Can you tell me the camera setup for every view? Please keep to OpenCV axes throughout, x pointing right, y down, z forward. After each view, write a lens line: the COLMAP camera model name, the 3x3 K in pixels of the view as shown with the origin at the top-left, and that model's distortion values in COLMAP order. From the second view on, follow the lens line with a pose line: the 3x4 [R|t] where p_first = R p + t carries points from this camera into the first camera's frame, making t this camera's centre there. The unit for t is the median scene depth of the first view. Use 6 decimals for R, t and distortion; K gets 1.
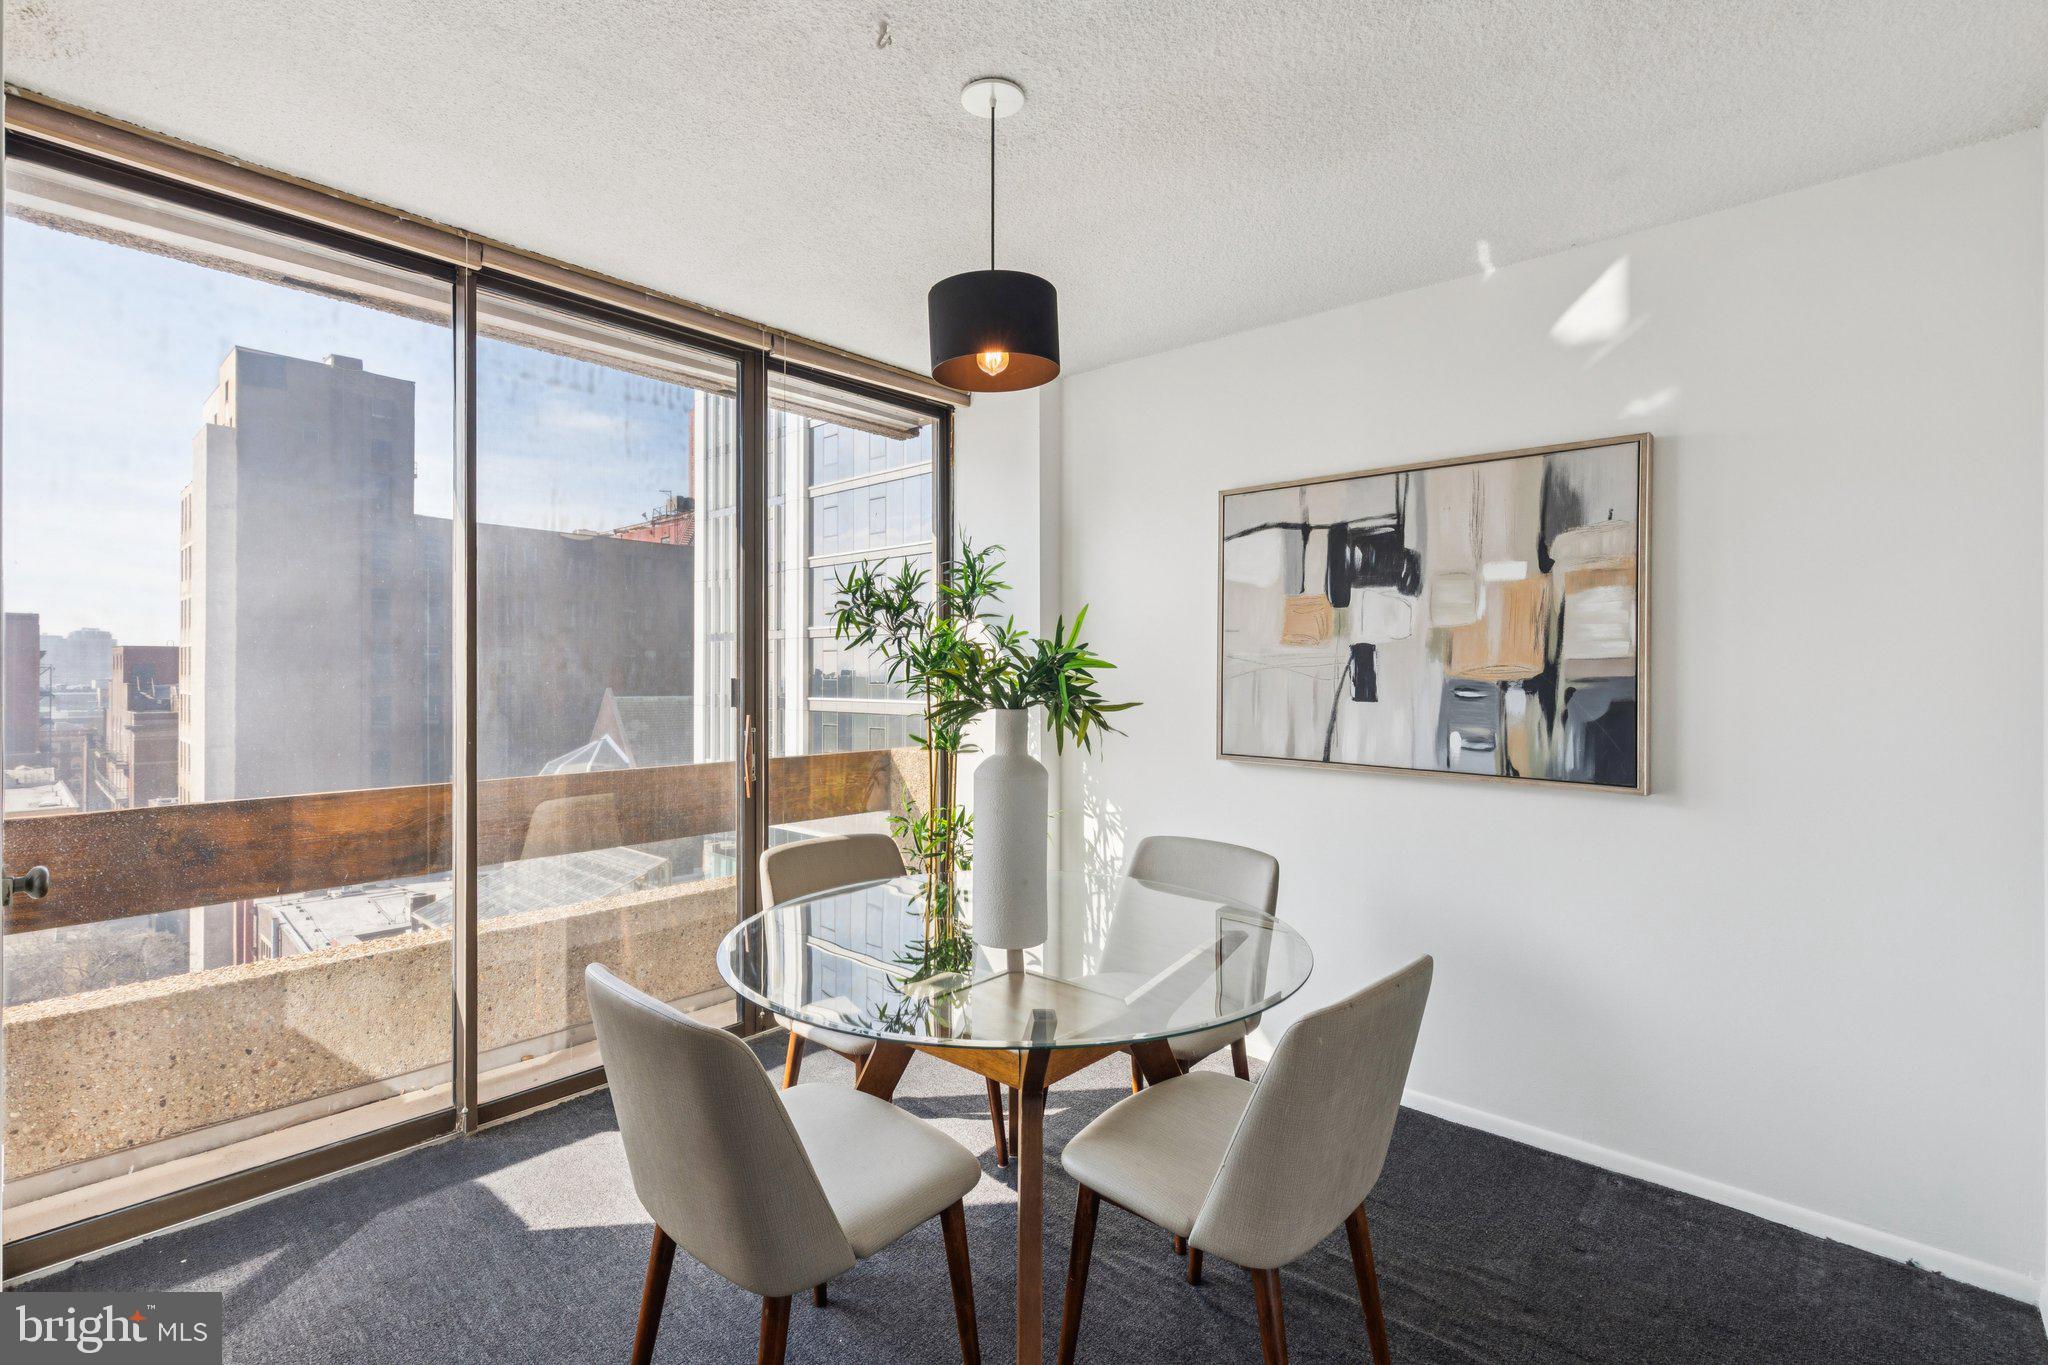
lens RADIAL K [[925.9, 0, 1021.7], [0, 925.9, 666.7], [0, 0, 1]] dist [0.010344, -0.000678]
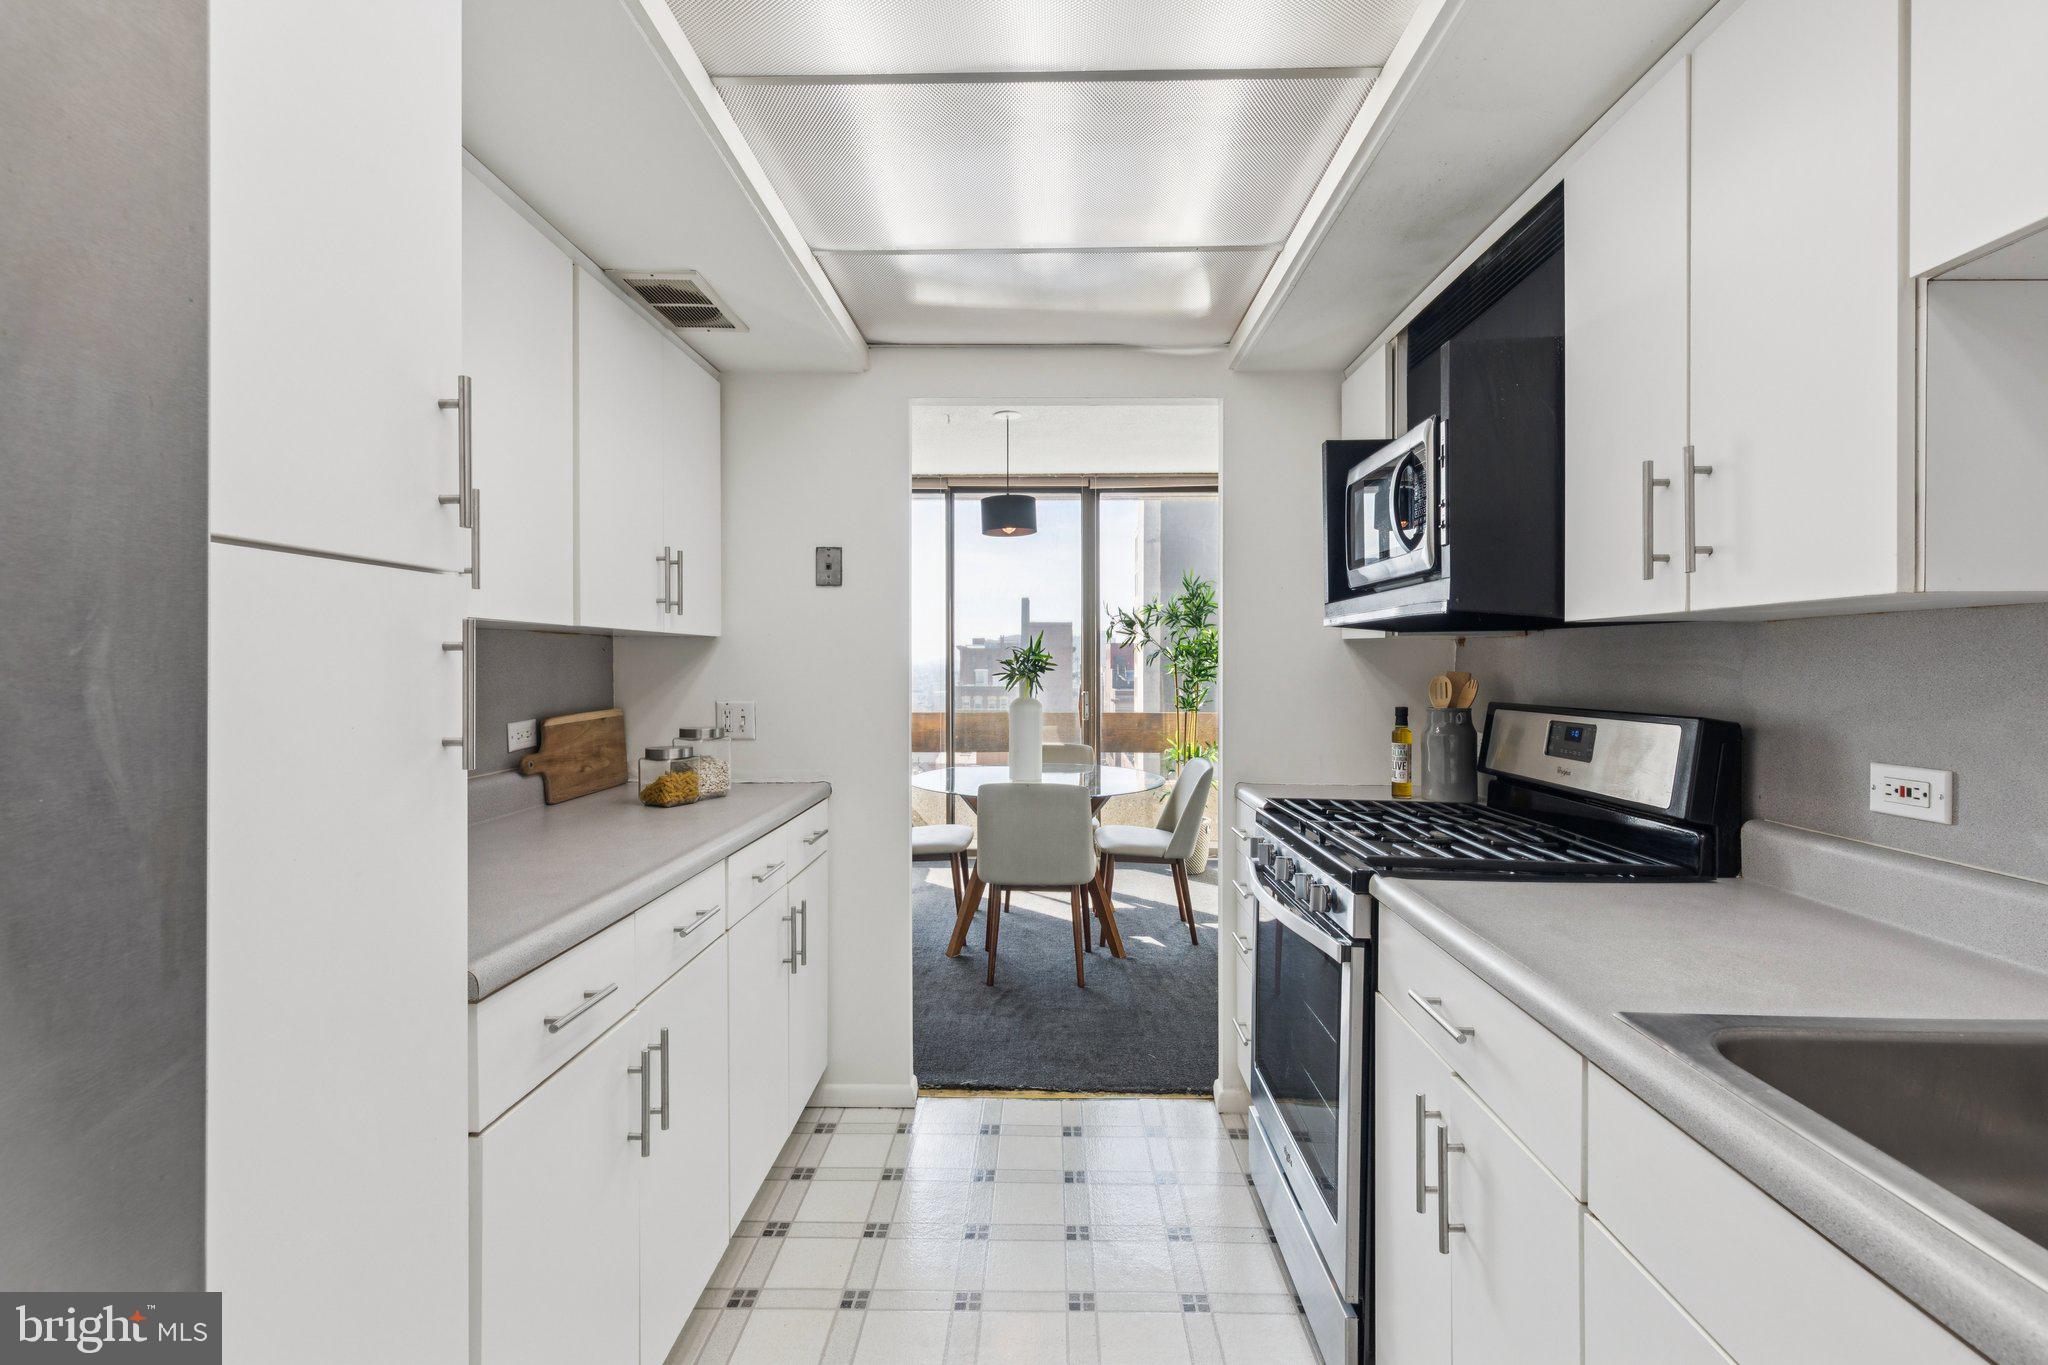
lens RADIAL K [[915.1, 0, 1040.2], [0, 915.1, 663.1], [0, 0, 1]] dist [0.007022, -0.000663]
pose [[0.657857, 0.001542, -0.753142, 1.167120], [0.003523, 0.999981, 0.005125, 0.001075], [0.753135, -0.006025, 0.657838, -0.302210]]
